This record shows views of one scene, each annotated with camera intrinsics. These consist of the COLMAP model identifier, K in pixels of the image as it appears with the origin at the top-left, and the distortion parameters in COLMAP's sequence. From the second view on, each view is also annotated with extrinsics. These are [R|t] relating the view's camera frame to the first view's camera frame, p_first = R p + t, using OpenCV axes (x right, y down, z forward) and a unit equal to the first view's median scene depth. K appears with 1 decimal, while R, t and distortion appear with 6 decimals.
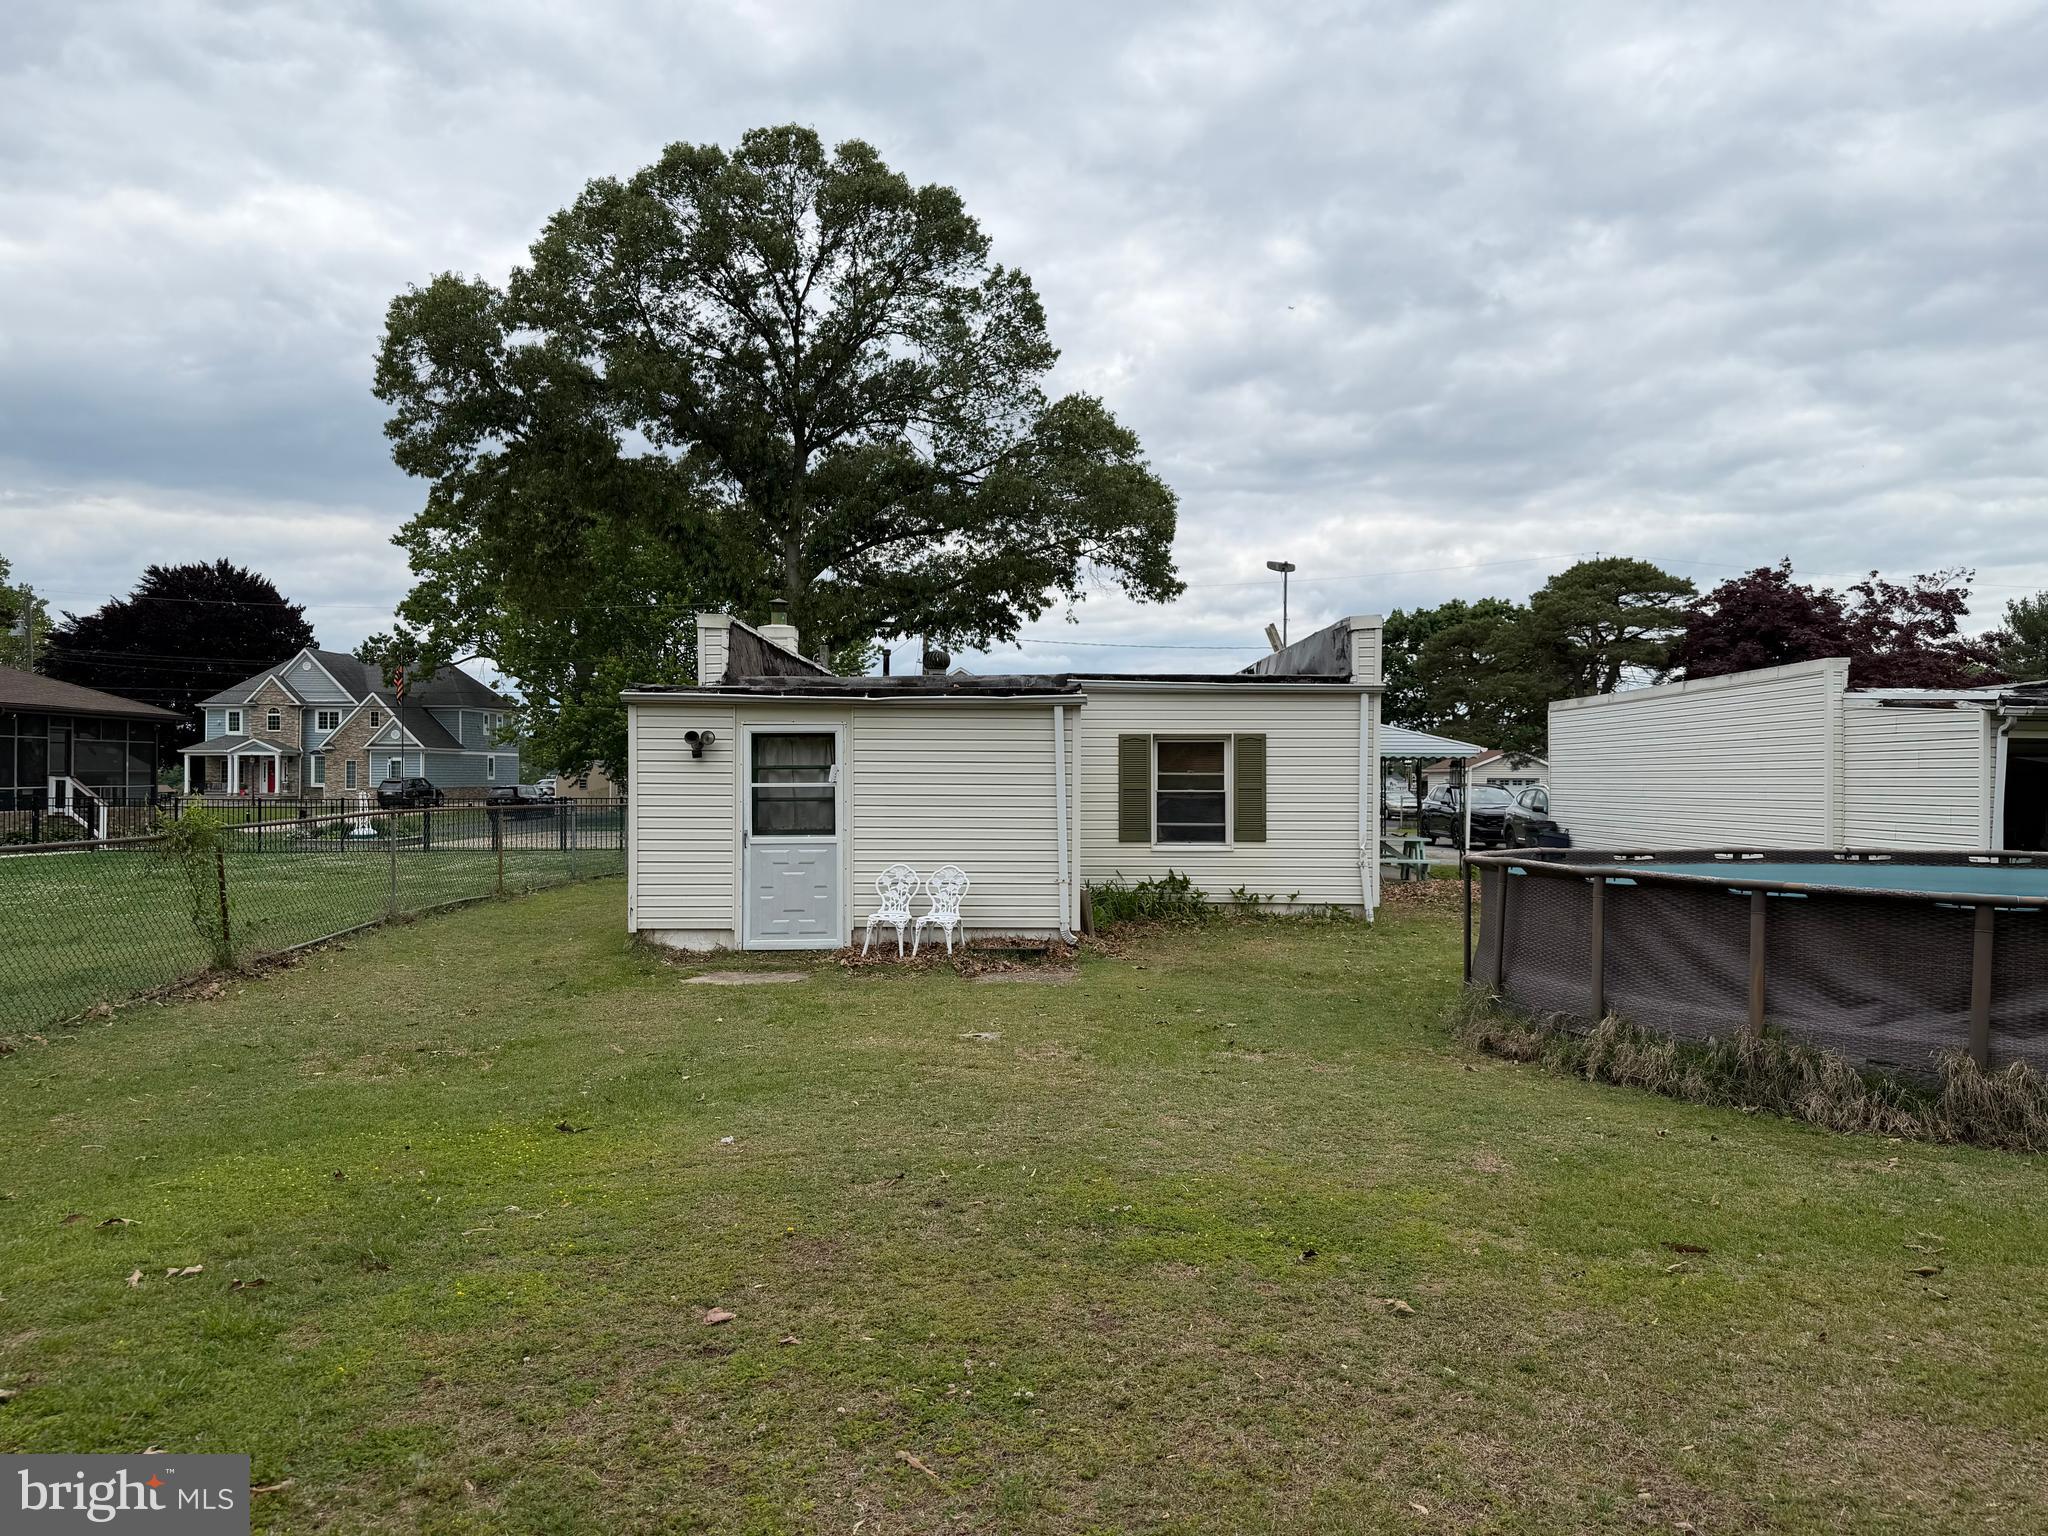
lens RADIAL K [[1454.9, 0, 1024.0], [0, 1454.9, 768.0], [0, 0, 1]] dist [-0.000623, 0.027704]
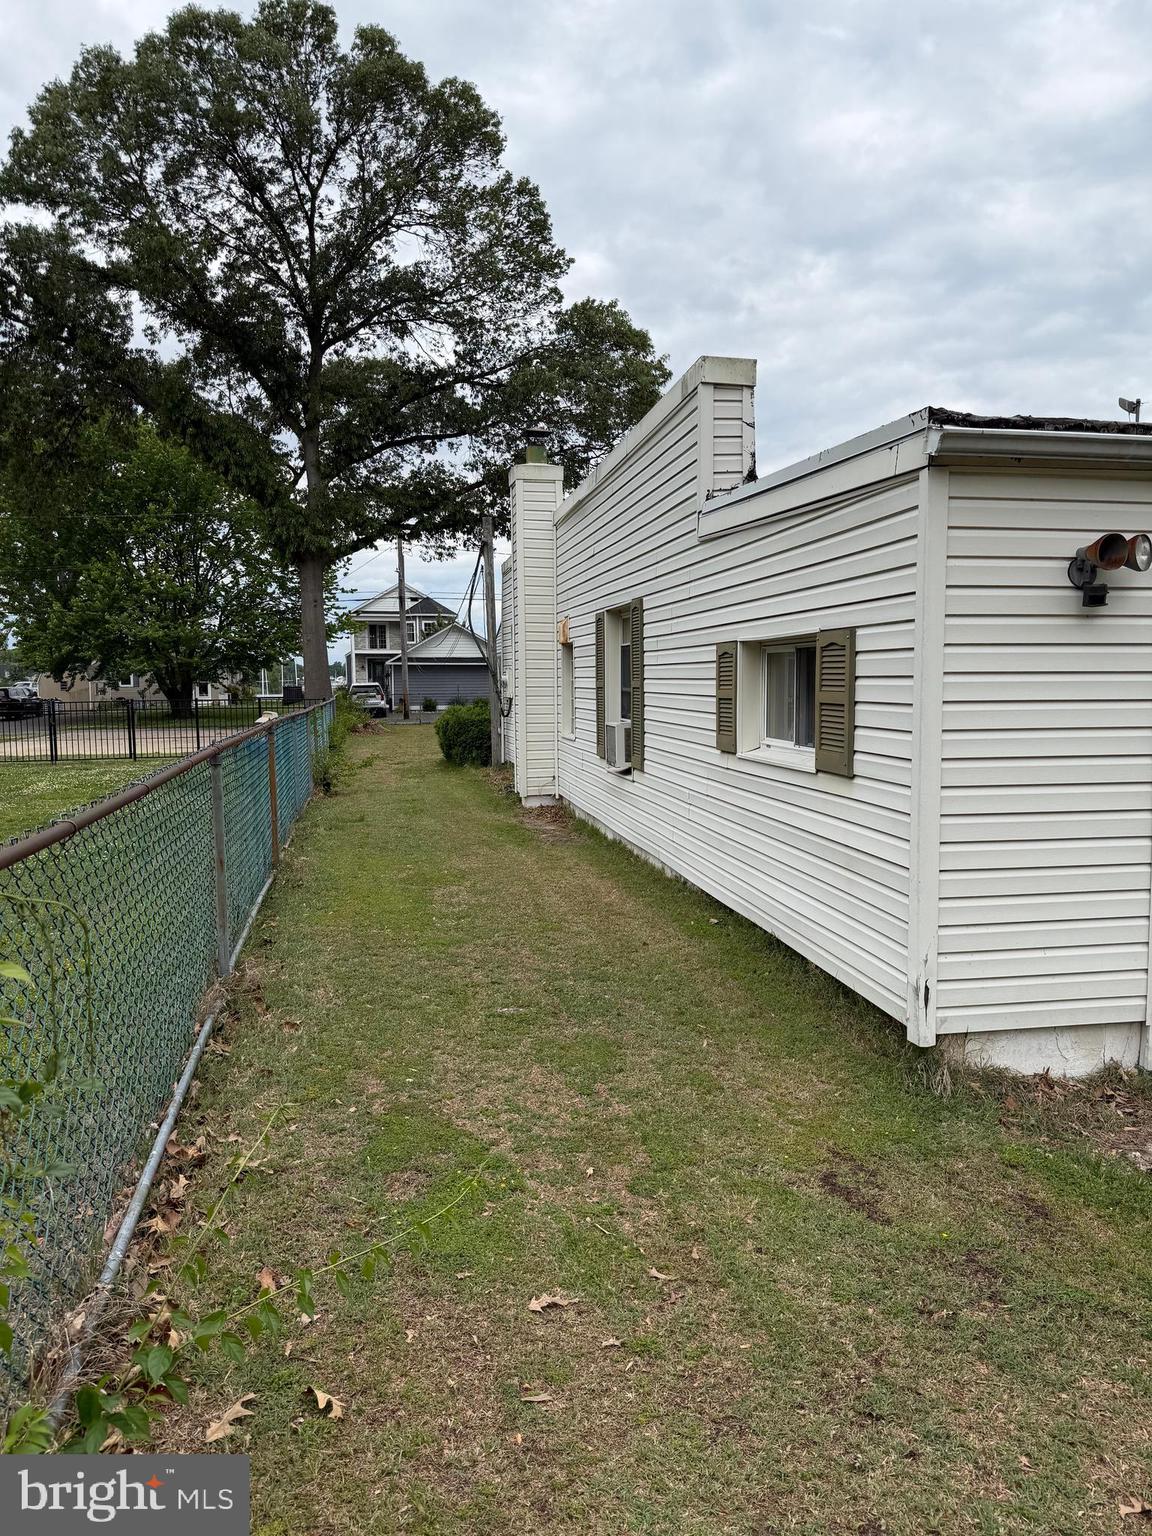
lens RADIAL K [[1069.3, 0, 547.4], [0, 1069.3, 760.9], [0, 0, 1]] dist [-0.003150, -0.001721]
pose [[0.986357, -0.025976, 0.162559, -0.122288], [0.011915, 0.996147, 0.086883, 0.003360], [-0.164189, -0.083761, 0.982866, 0.220319]]
